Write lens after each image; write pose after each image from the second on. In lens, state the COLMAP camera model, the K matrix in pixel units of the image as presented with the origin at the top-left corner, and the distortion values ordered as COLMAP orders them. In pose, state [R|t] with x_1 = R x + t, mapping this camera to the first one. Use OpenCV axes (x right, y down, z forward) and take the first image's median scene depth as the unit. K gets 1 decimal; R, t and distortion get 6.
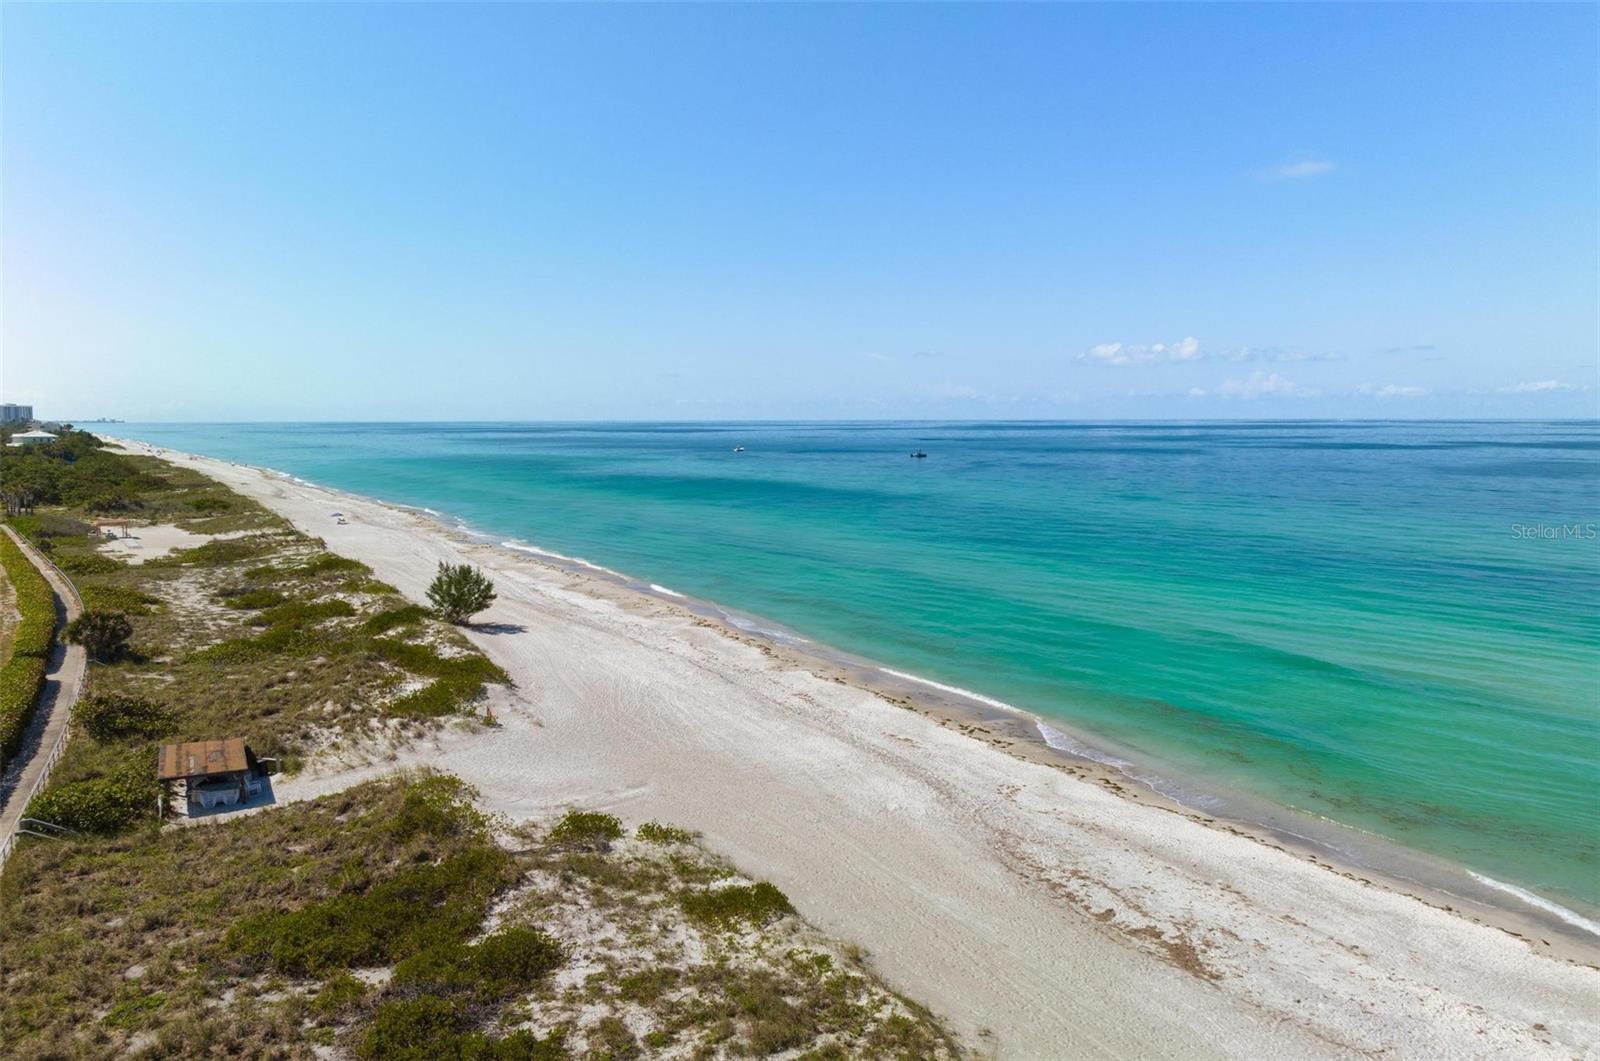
lens RADIAL K [[1107.0, 0, 800.0], [0, 1107.0, 530.5], [0, 0, 1]] dist [0.008617, 0.009506]
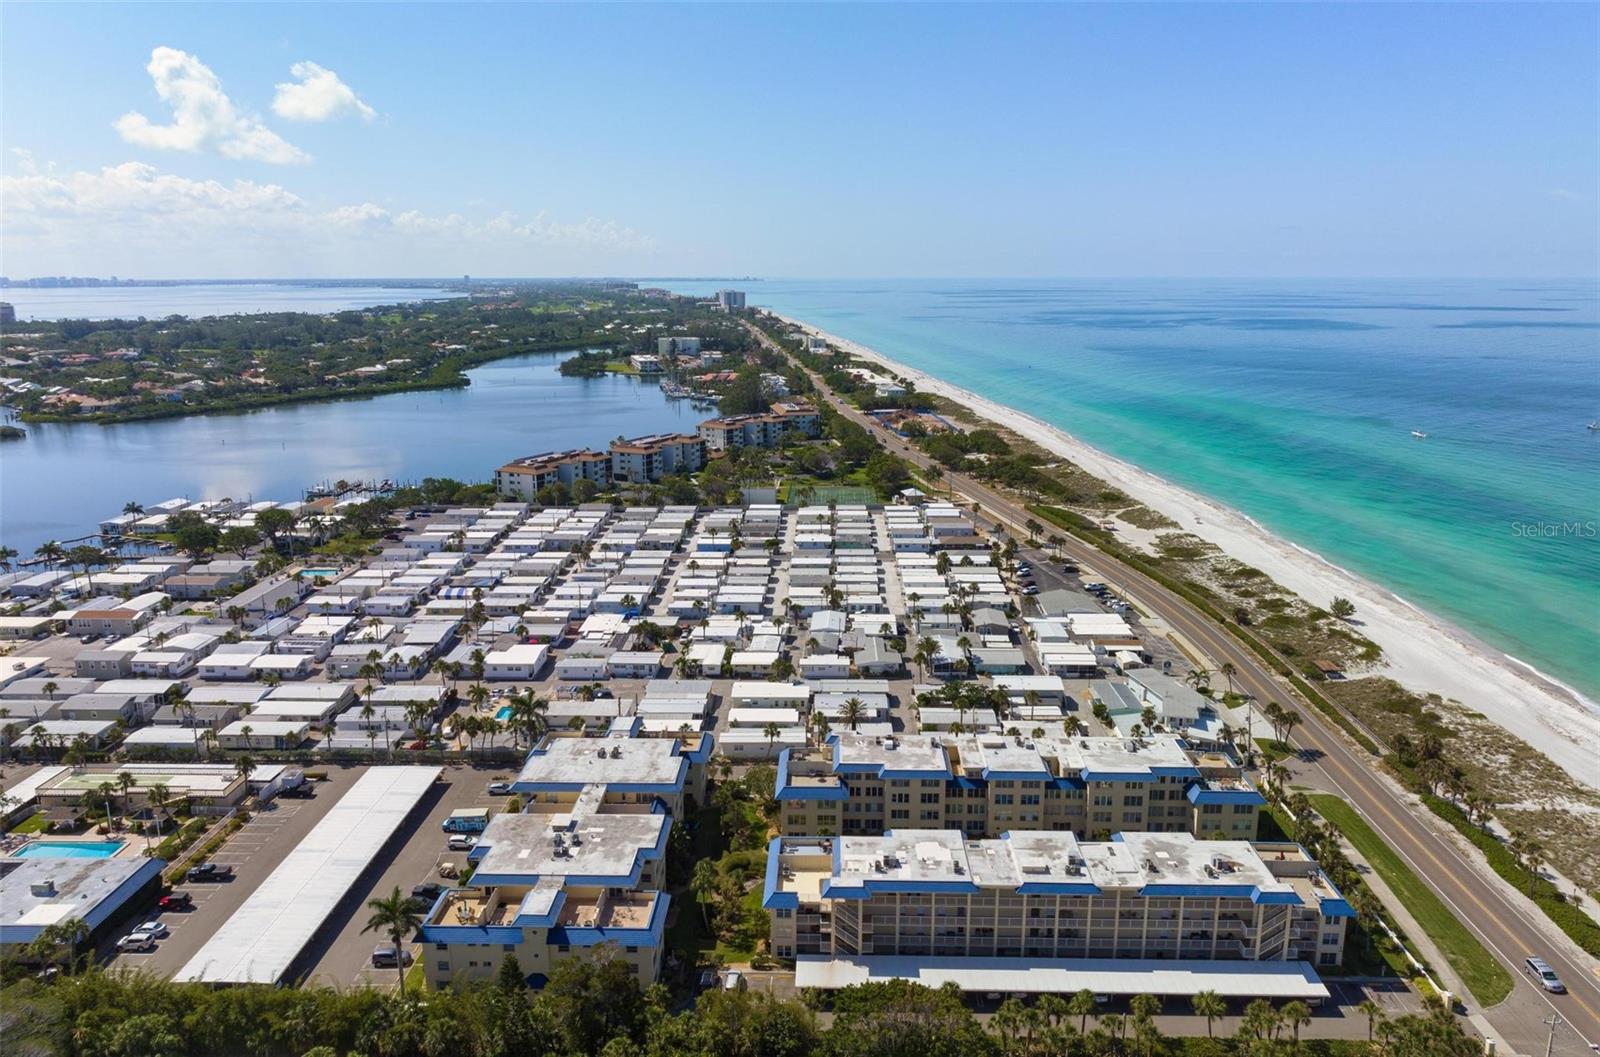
lens RADIAL K [[1132.1, 0, 802.4], [0, 1132.1, 507.1], [0, 0, 1]] dist [0.002650, -0.002949]
pose [[0.873687, 0.095563, -0.477011, -0.313769], [-0.045483, 0.992268, 0.115481, -0.936939], [0.484358, -0.079198, 0.871278, -4.307578]]
